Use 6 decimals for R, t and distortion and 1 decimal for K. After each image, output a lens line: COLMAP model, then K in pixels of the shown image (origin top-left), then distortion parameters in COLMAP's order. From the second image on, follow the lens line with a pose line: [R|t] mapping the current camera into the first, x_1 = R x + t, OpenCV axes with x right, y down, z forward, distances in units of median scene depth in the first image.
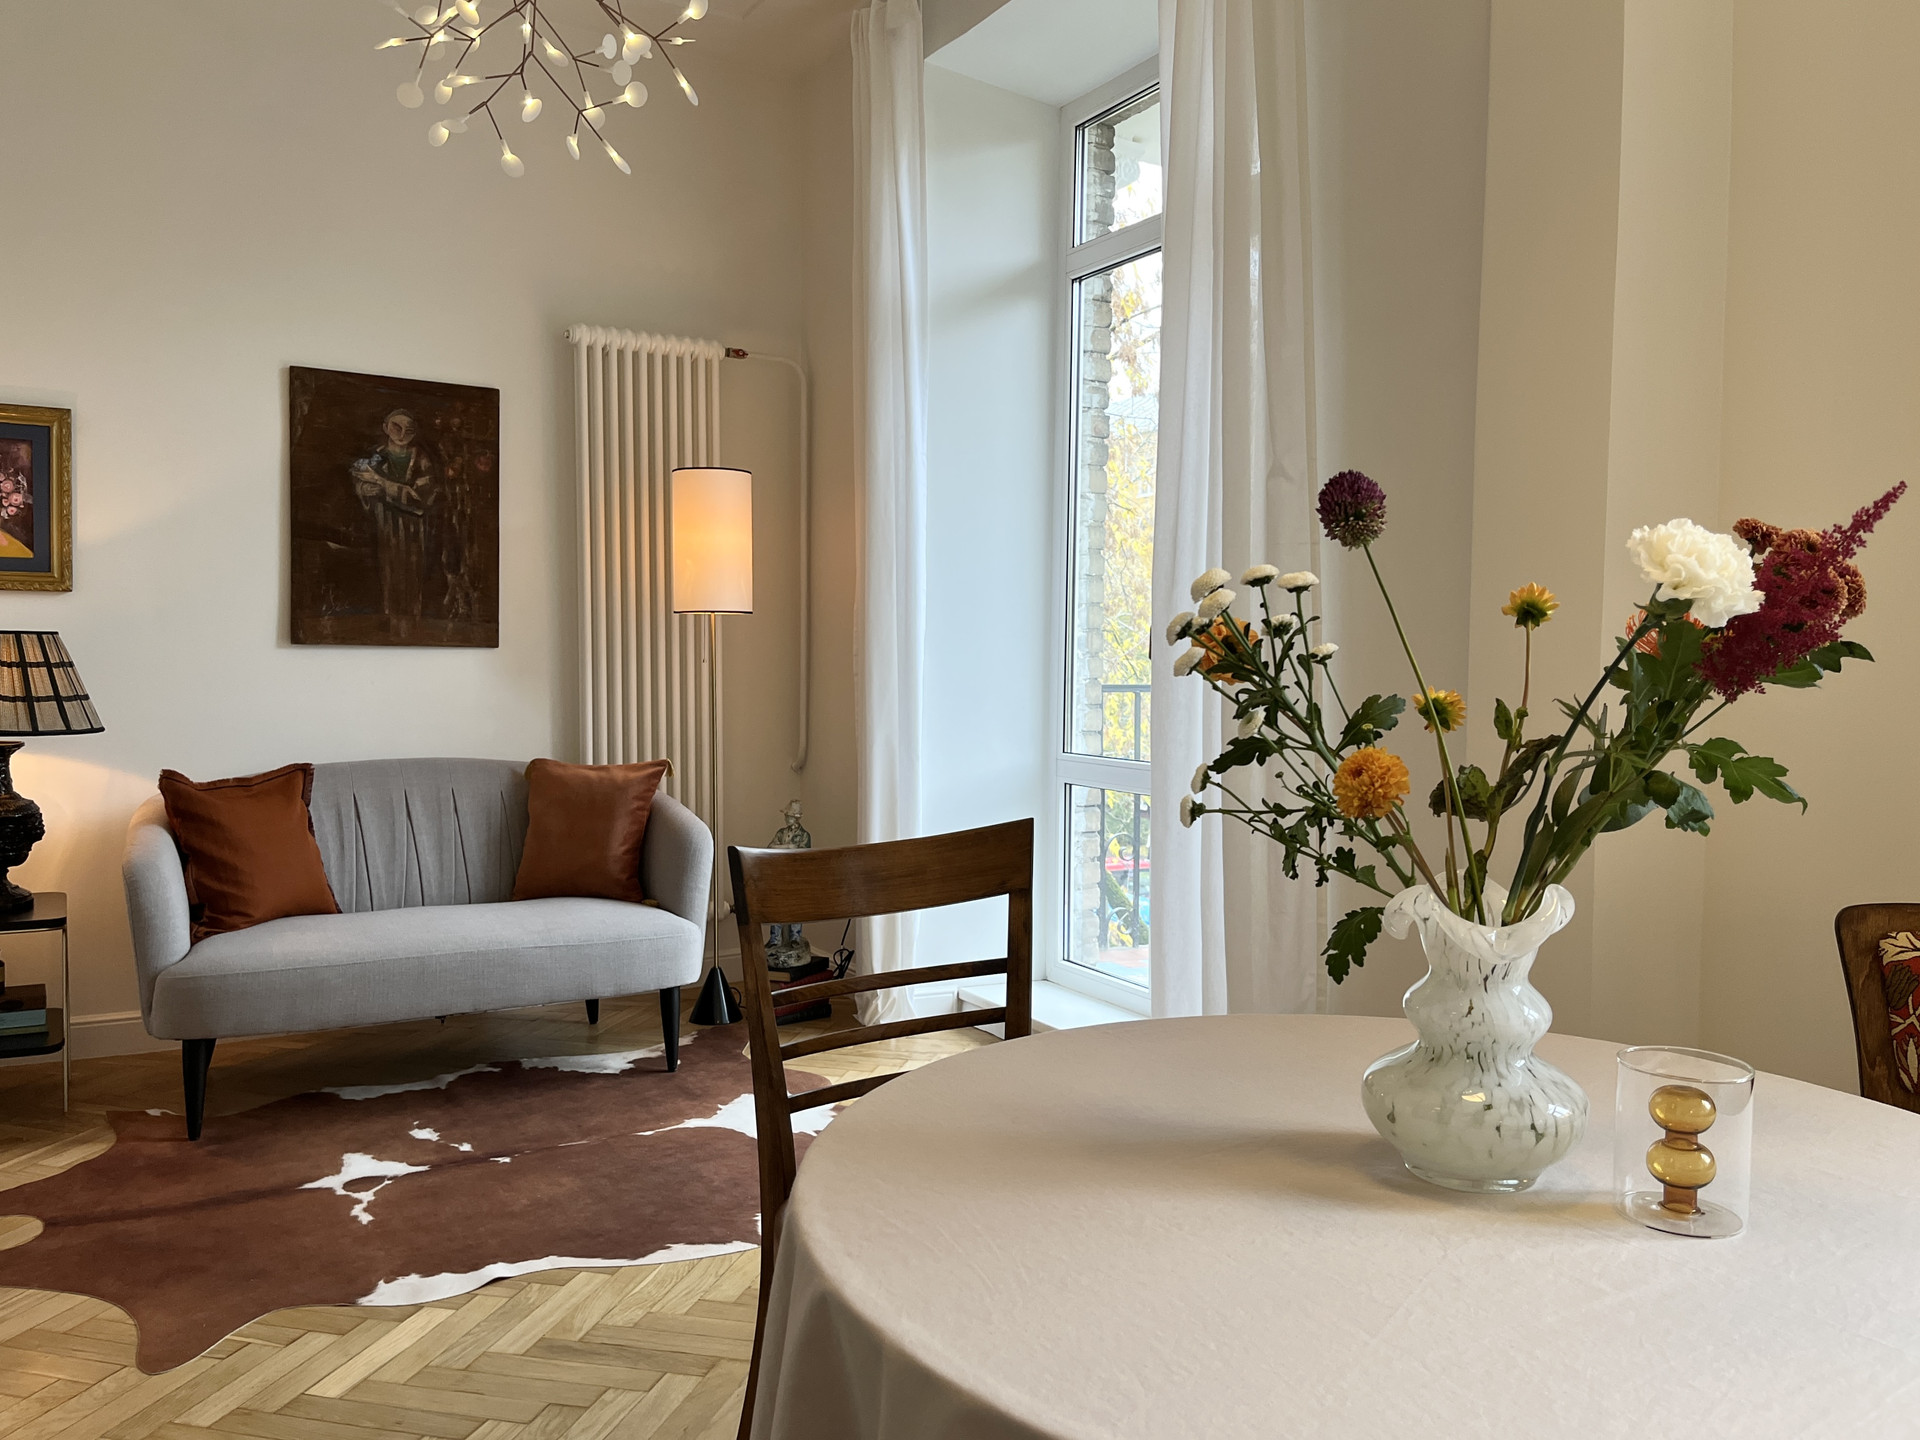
lens RADIAL K [[1470.8, 0, 960.1], [0, 1470.8, 707.7], [0, 0, 1]] dist [0.068502, -0.105028]
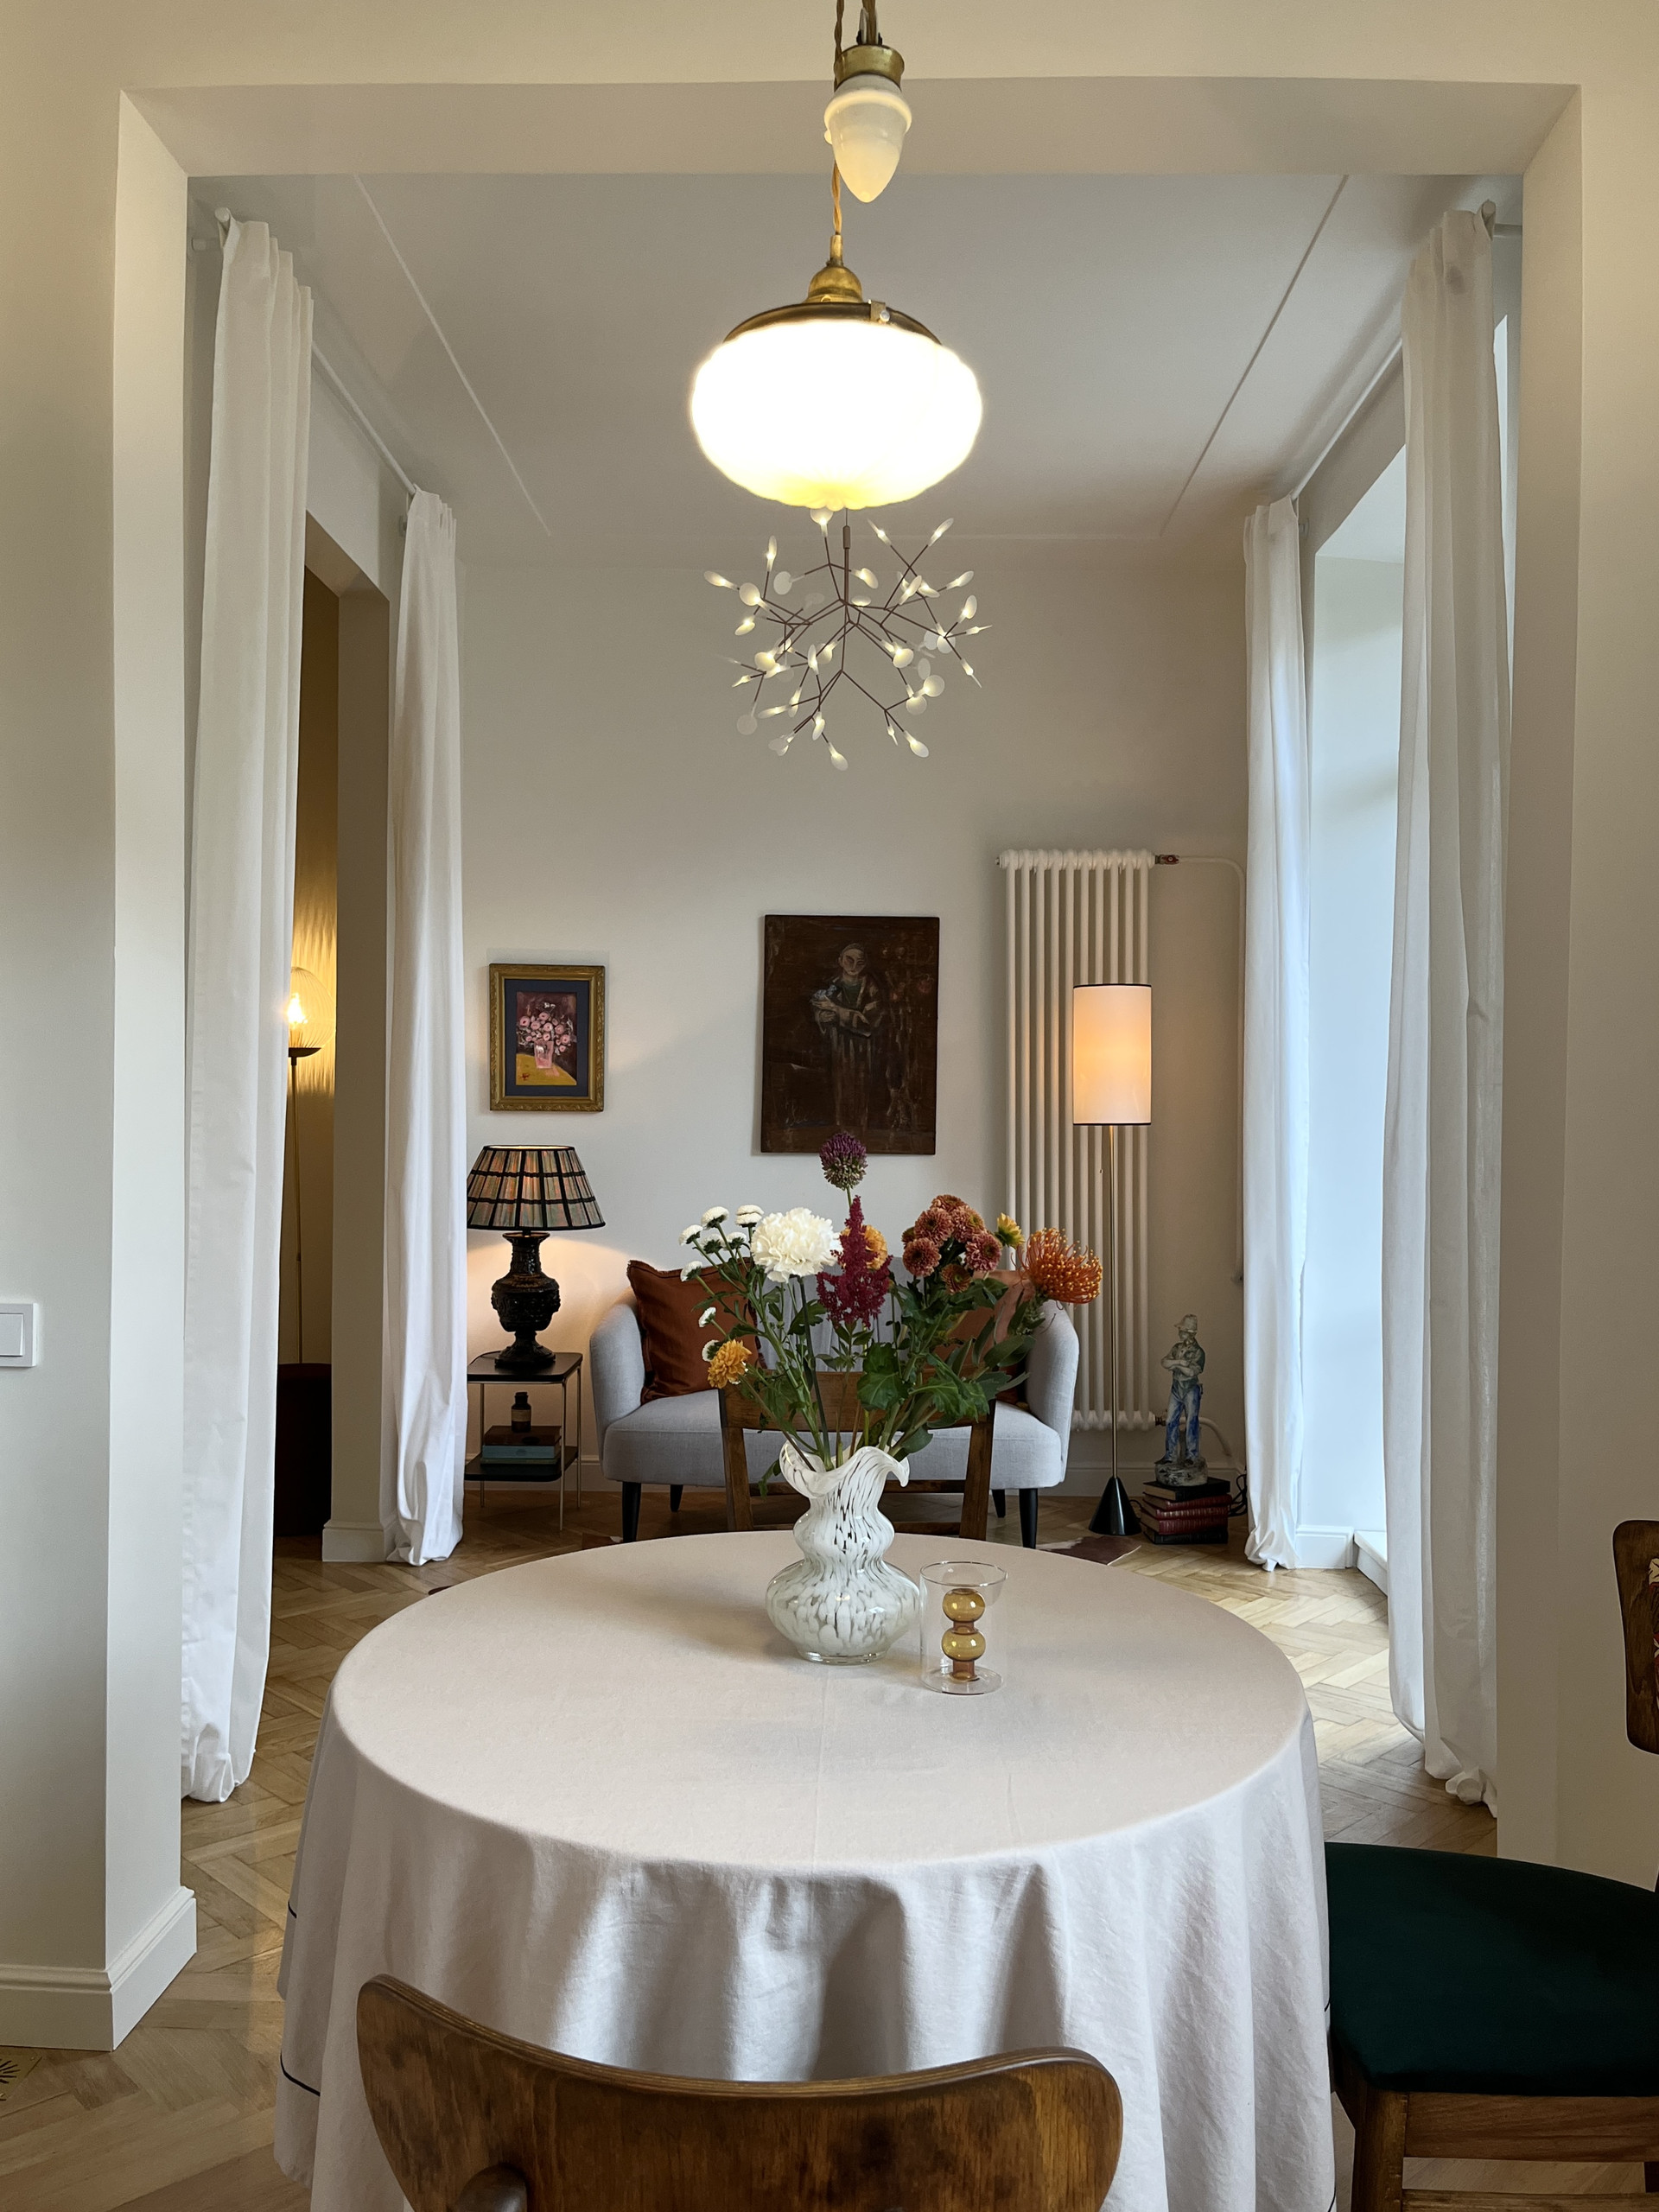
lens RADIAL K [[1694.4, 0, 829.5], [0, 1694.4, 1106.0], [0, 0, 1]] dist [0.068502, -0.105028]
pose [[0.845276, -0.002882, -0.534322, 0.310483], [-0.017207, 0.999320, -0.032612, -0.037749], [0.534053, 0.036760, 0.844652, -0.096591]]
